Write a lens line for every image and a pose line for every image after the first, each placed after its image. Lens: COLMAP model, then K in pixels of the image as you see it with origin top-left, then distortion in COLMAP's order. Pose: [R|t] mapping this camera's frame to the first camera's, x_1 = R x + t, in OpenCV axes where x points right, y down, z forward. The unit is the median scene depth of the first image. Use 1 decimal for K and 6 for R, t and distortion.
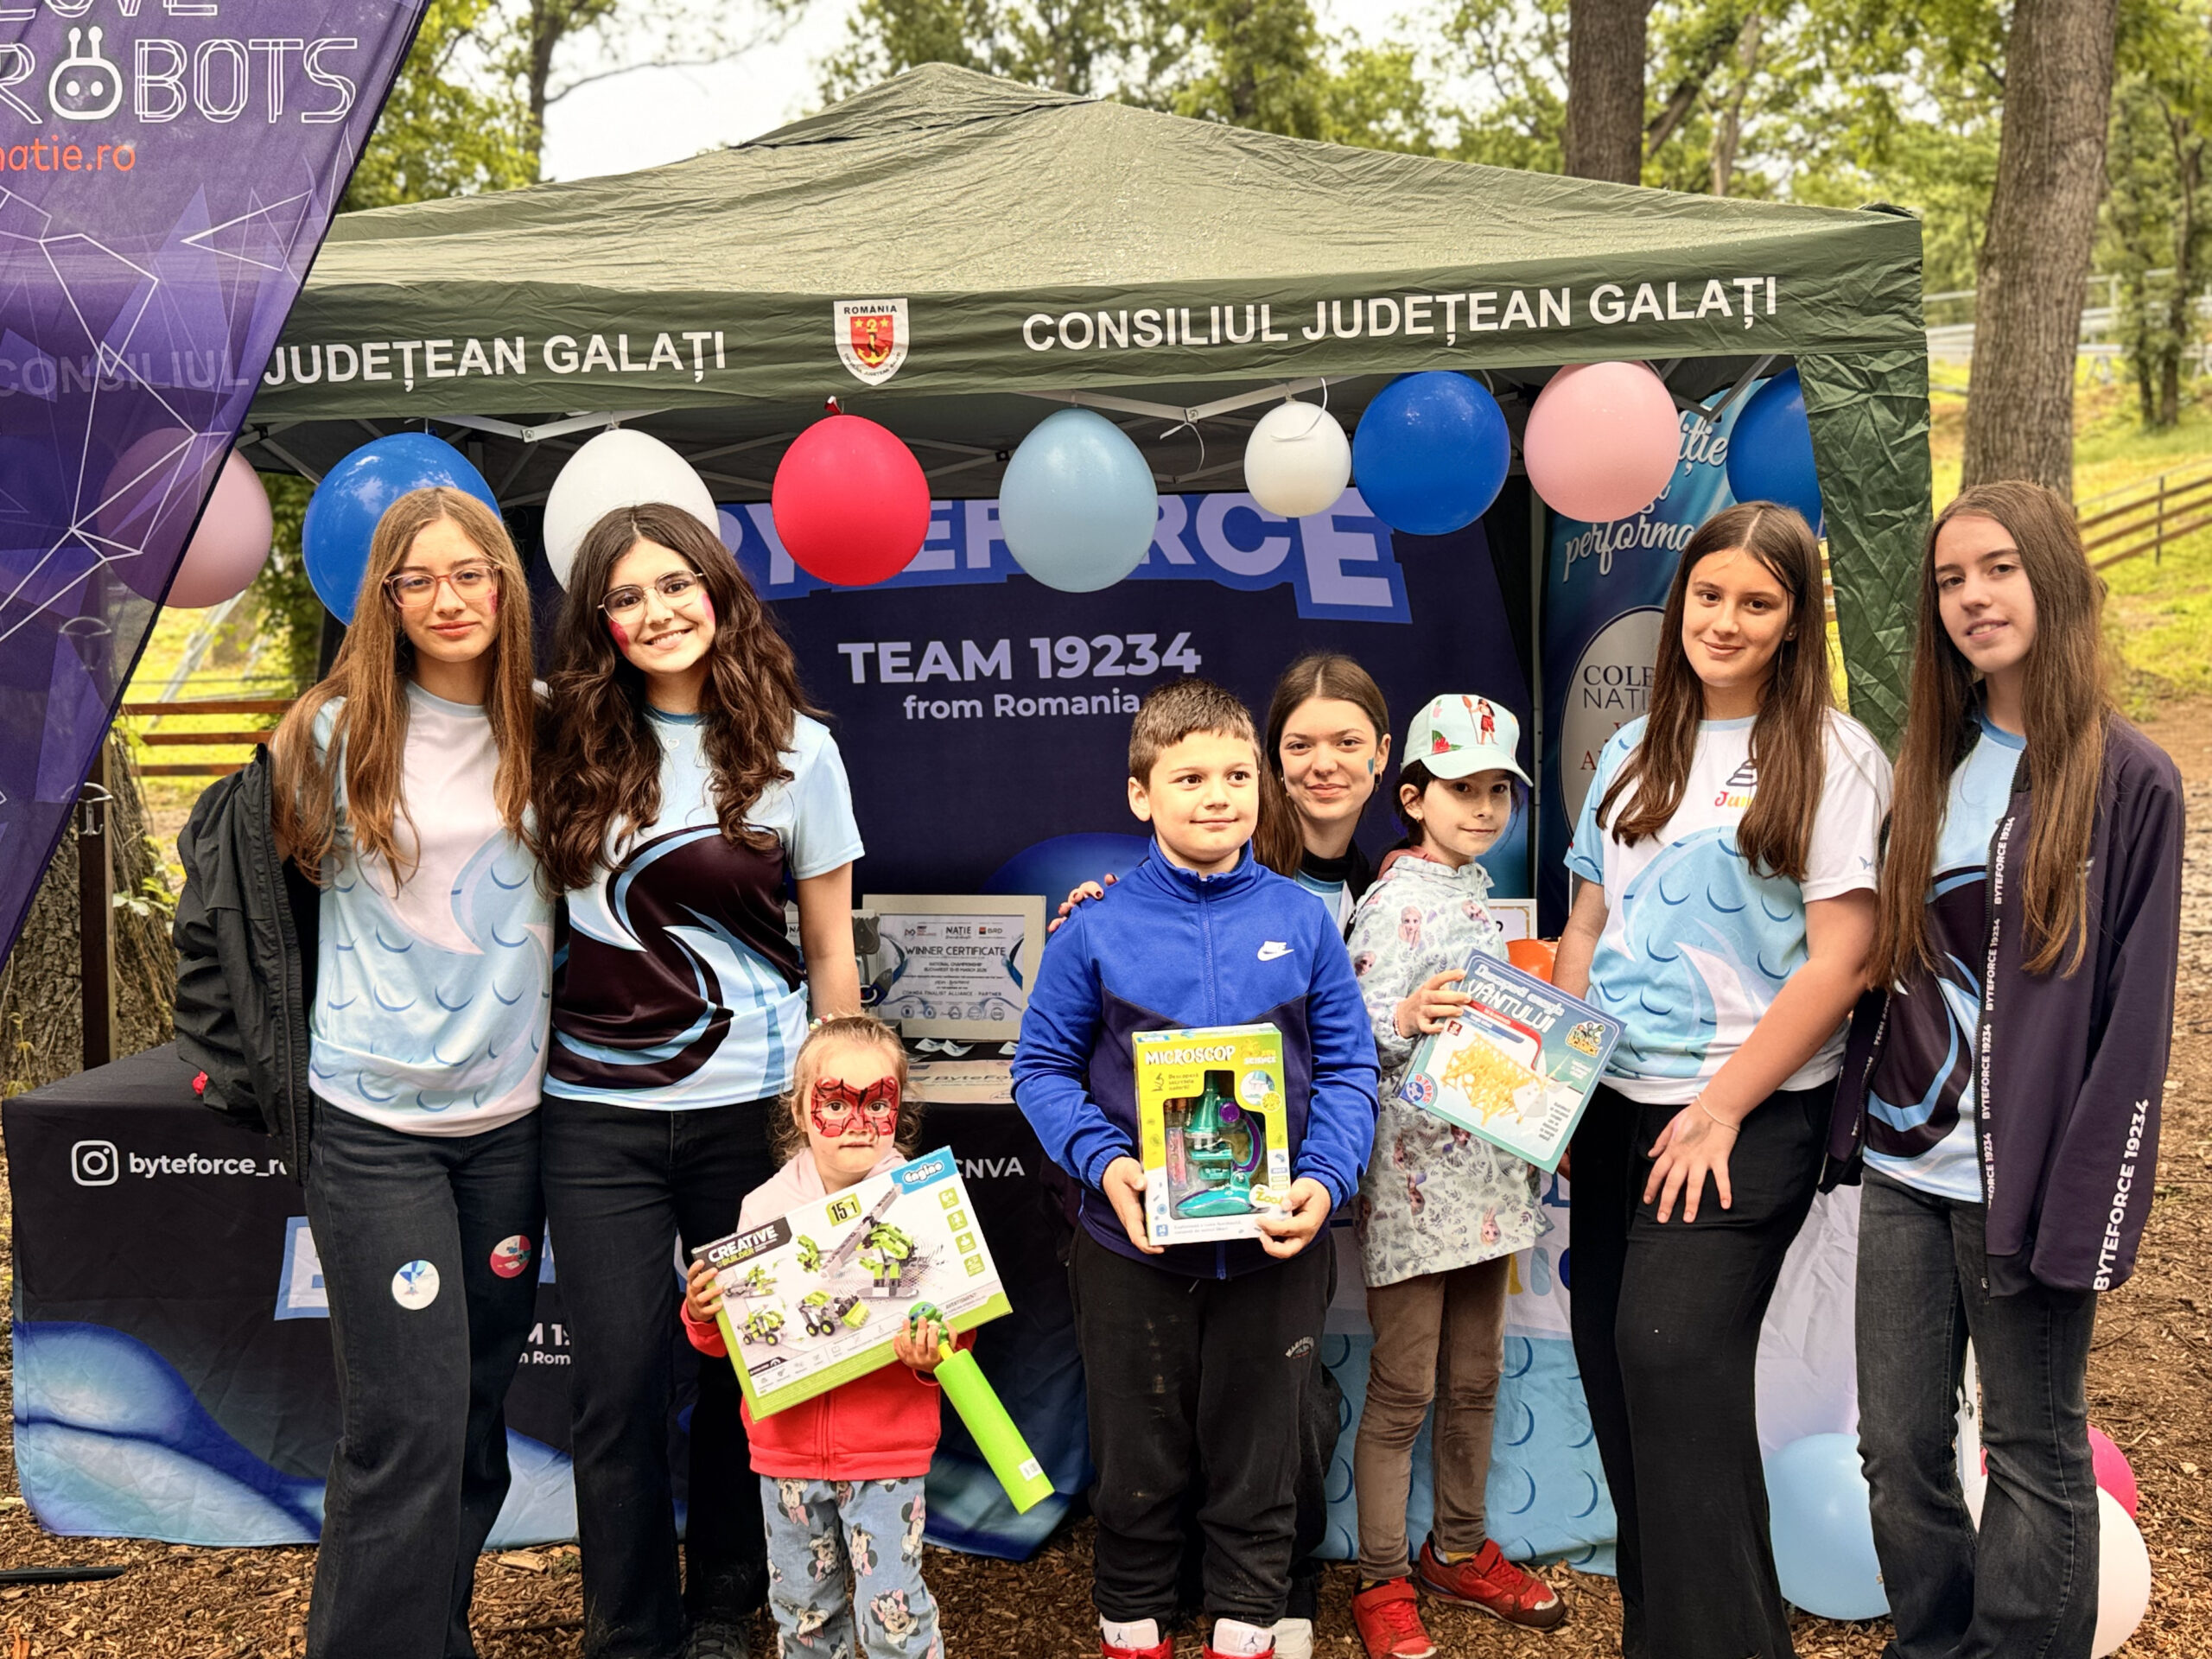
lens RADIAL K [[2140.3, 0, 1106.0], [0, 2140.3, 829.5], [0, 0, 1]] dist [0.221529, -0.664582]
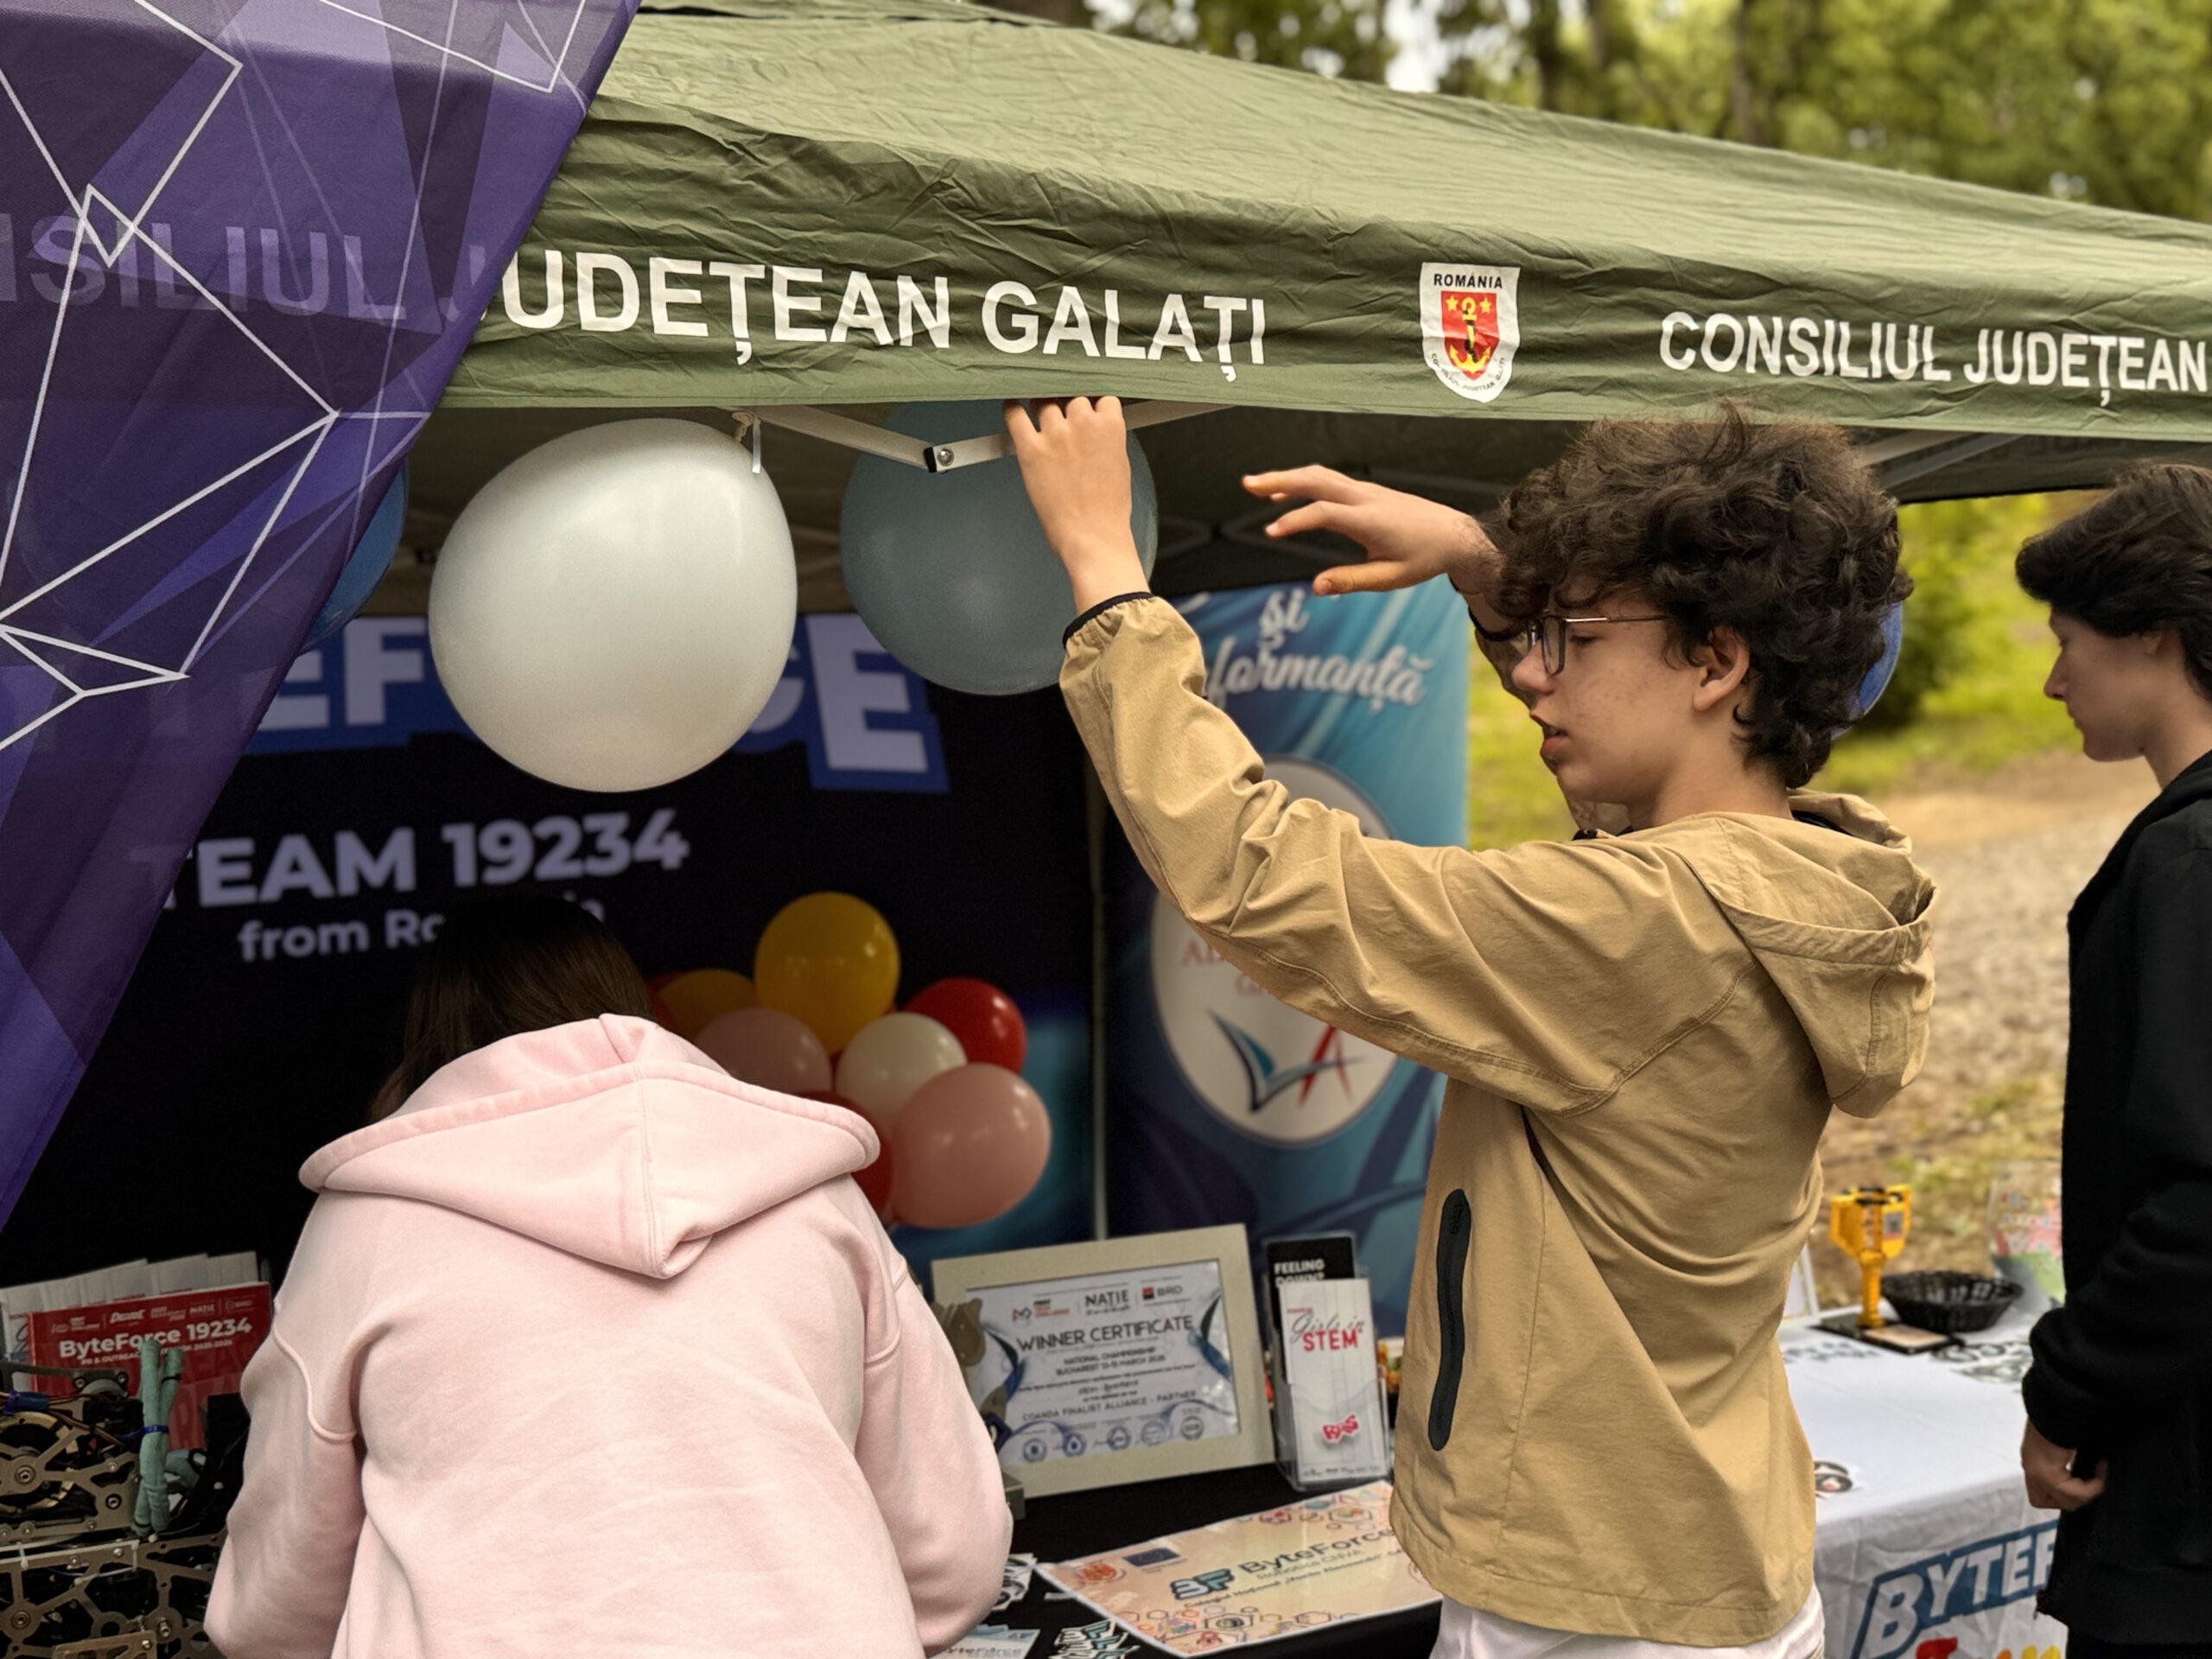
lens RADIAL K [[2340.9, 0, 1106.0], [0, 2340.9, 829.5], [0, 0, 1]] dist [0.195655, -0.544799]
pose [[0.817730, -0.035667, 0.574495, -0.562176], [0.079450, 0.995519, -0.051283, -0.065368], [-0.570092, 0.087579, 0.816900, 0.535828]]
